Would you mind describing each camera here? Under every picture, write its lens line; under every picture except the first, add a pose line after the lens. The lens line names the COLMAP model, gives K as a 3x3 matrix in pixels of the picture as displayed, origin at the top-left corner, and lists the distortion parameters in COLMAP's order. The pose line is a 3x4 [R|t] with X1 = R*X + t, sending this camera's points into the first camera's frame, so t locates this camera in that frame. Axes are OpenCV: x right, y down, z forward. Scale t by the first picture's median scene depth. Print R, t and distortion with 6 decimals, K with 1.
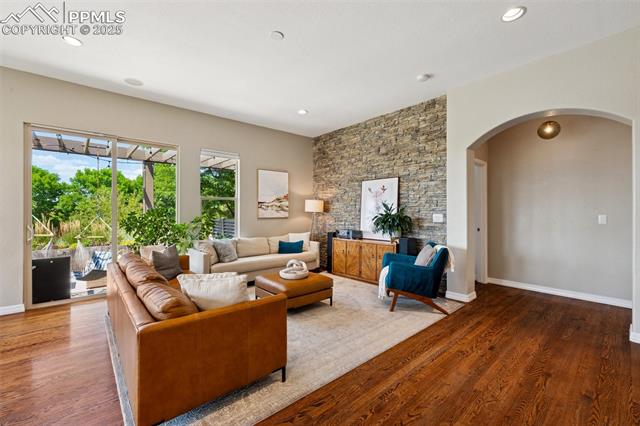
lens RADIAL K [[271.4, 0, 322.0], [0, 271.4, 206.0], [0, 0, 1]] dist [-0.000217, -0.000640]
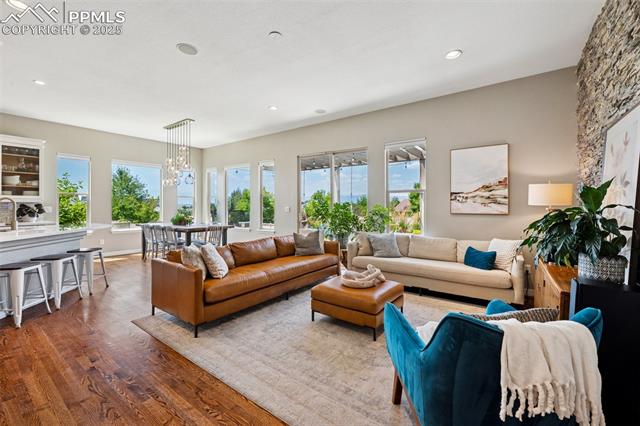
lens RADIAL K [[271.4, 0, 322.0], [0, 271.4, 206.0], [0, 0, 1]] dist [-0.000217, -0.000640]
pose [[0.209776, 0.000710, -0.977749, 0.491059], [0.021827, 0.999747, 0.005409, 0.012078], [0.977506, -0.022476, 0.209707, 0.525717]]
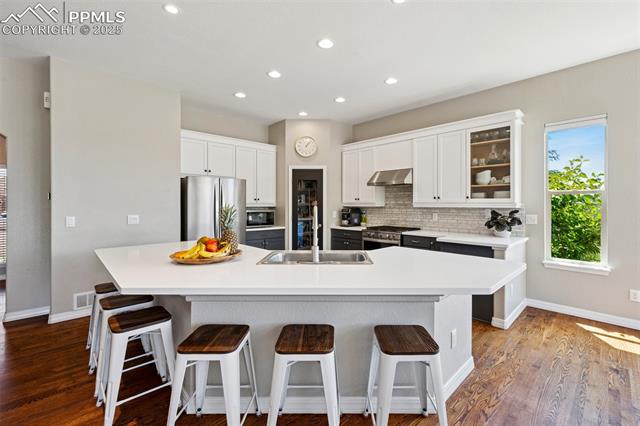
lens RADIAL K [[271.4, 0, 322.0], [0, 271.4, 206.0], [0, 0, 1]] dist [-0.000217, -0.000640]
pose [[-0.998783, -0.001922, -0.049284, -0.339903], [-0.001037, 0.999838, -0.017987, -0.015503], [0.049311, -0.017914, -0.998623, 0.307221]]
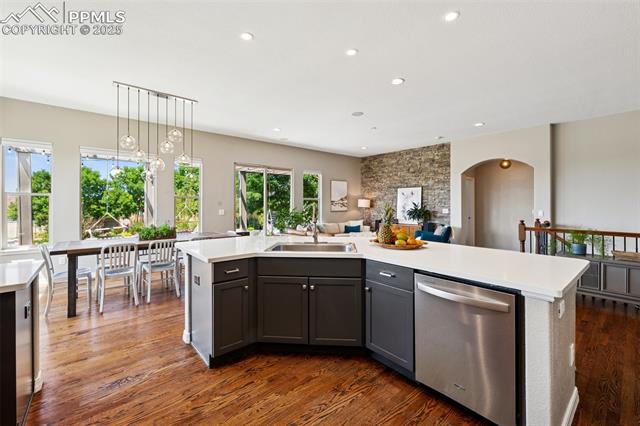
lens RADIAL K [[271.4, 0, 322.0], [0, 271.4, 206.0], [0, 0, 1]] dist [-0.000217, -0.000640]
pose [[0.999981, -0.001965, -0.005886, -0.309144], [0.002138, 0.999564, 0.029455, -0.036463], [0.005826, -0.029467, 0.999549, -0.653508]]
